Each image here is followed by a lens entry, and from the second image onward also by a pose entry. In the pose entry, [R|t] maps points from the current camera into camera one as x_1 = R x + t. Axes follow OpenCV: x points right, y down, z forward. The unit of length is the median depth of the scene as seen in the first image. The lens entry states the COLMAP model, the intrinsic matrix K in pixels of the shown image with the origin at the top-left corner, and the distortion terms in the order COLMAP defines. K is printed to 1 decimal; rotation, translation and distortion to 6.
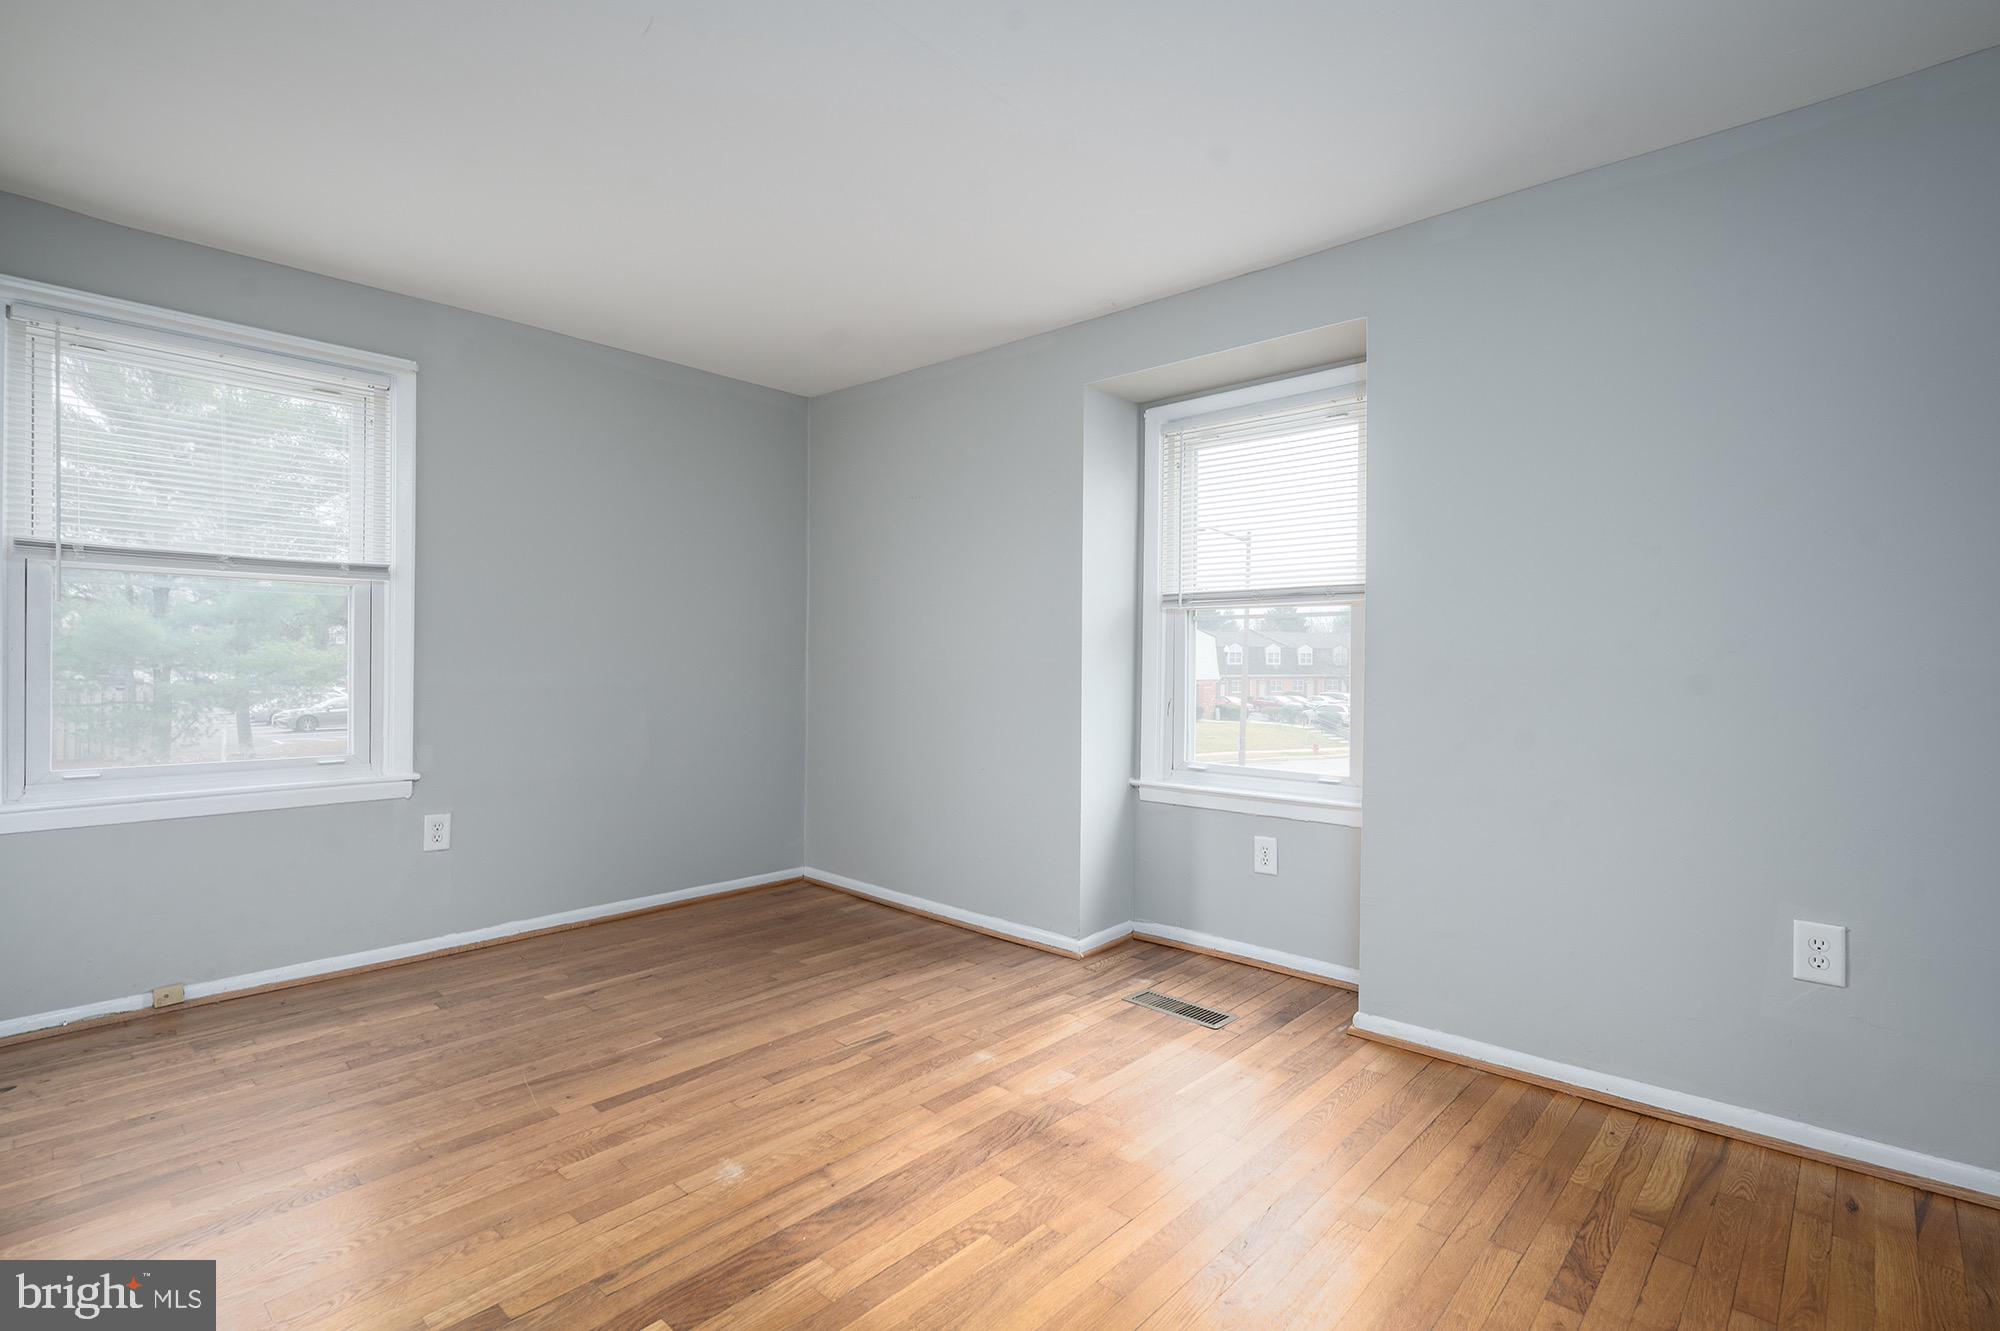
lens RADIAL K [[927.9, 0, 1000.0], [0, 927.9, 665.5], [0, 0, 1]] dist [-0.000817, 0.000130]
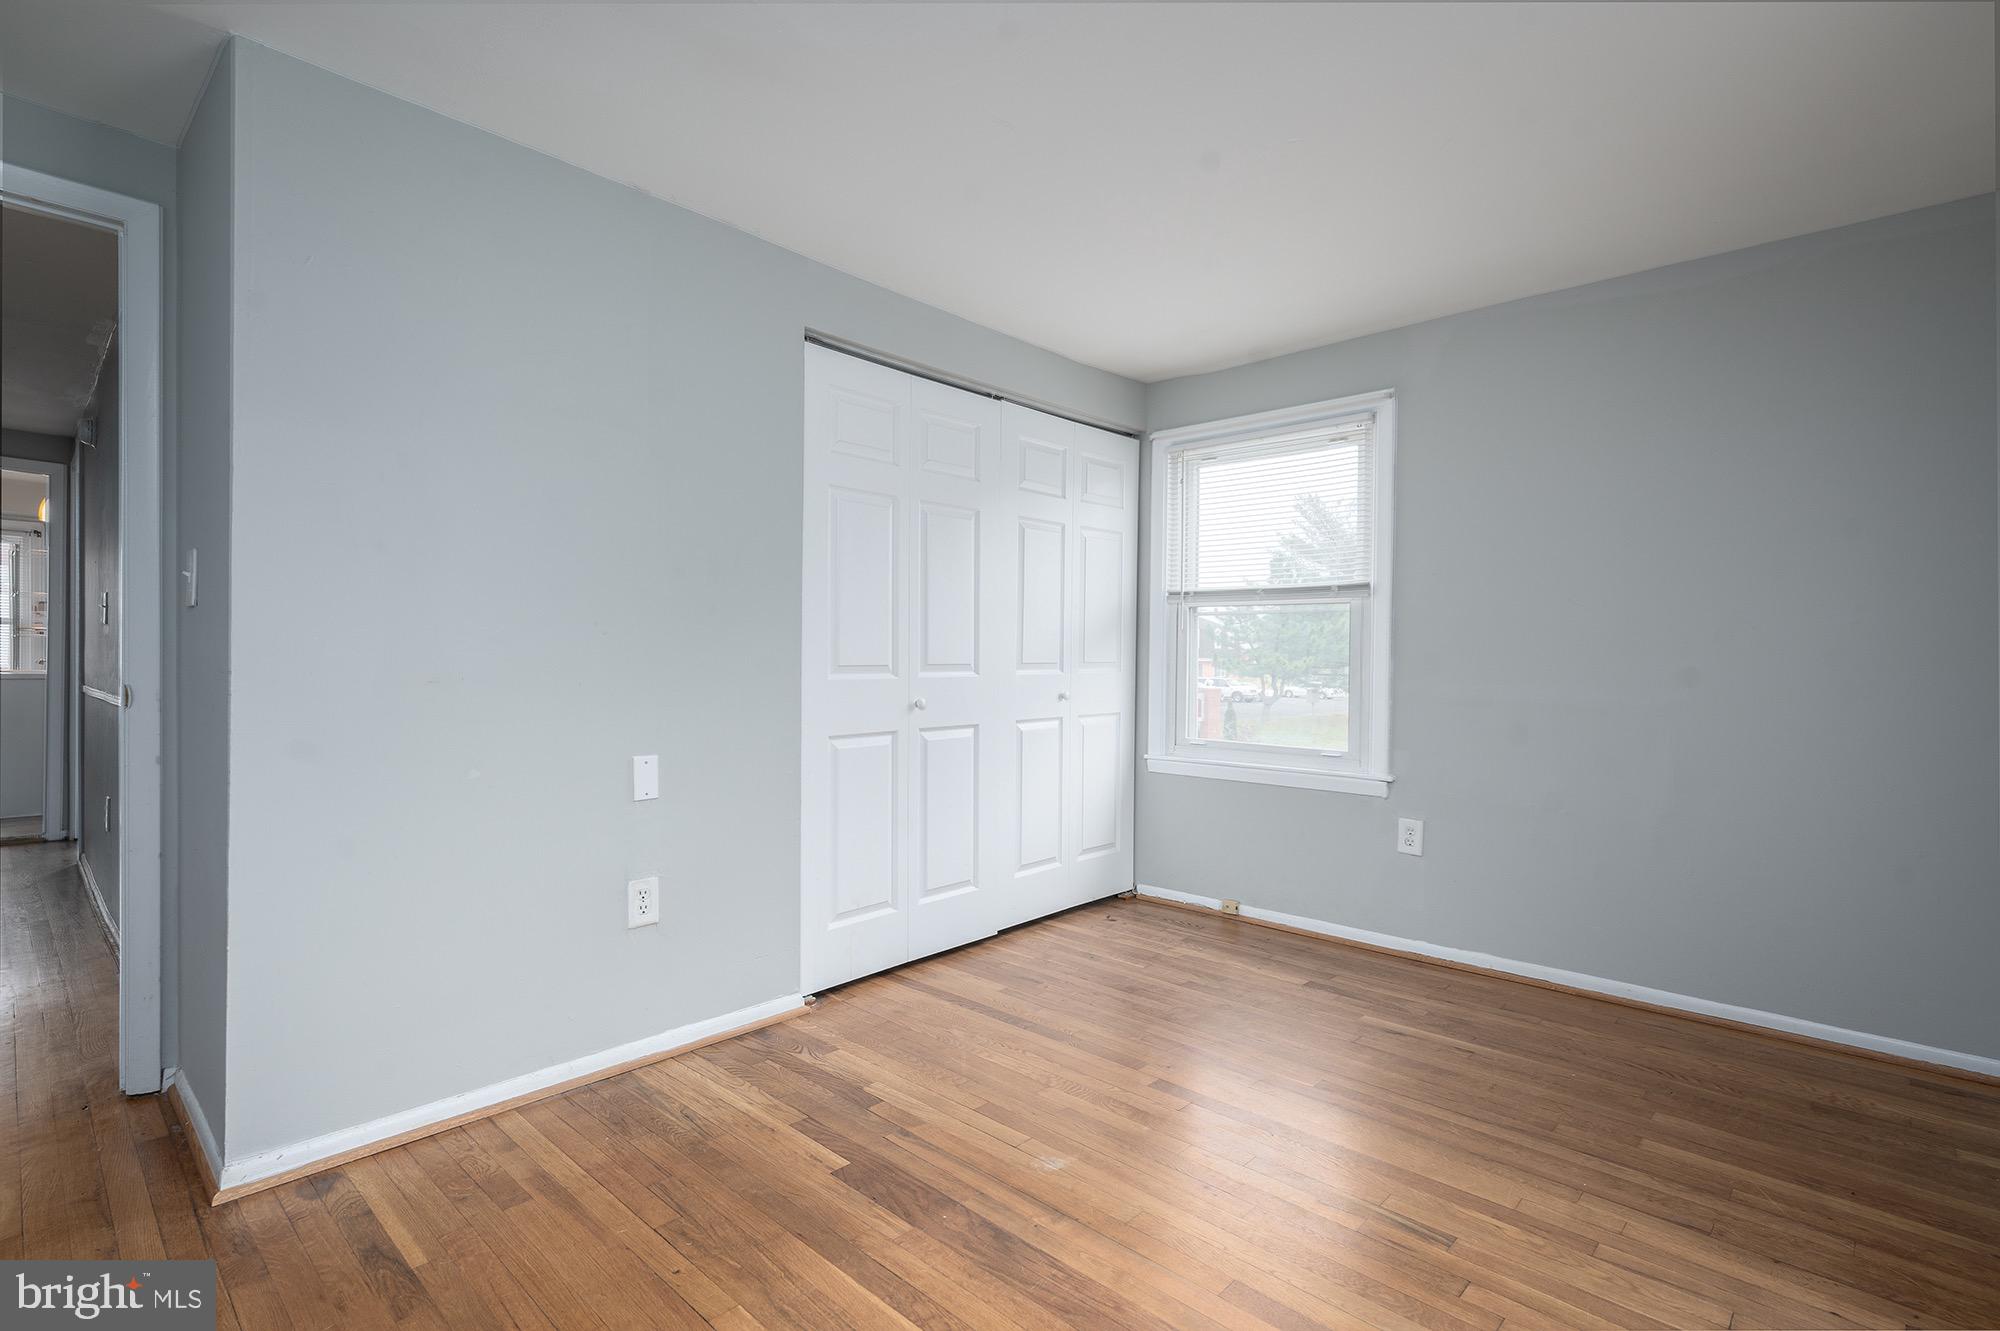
lens RADIAL K [[944.1, 0, 1000.0], [0, 944.1, 665.5], [0, 0, 1]] dist [0.003270, 0.000282]
pose [[-0.012606, 0.000327, -0.999920, 0.477978], [-0.015776, 0.999875, 0.000526, -0.003542], [0.999796, 0.015781, -0.012599, 0.595699]]
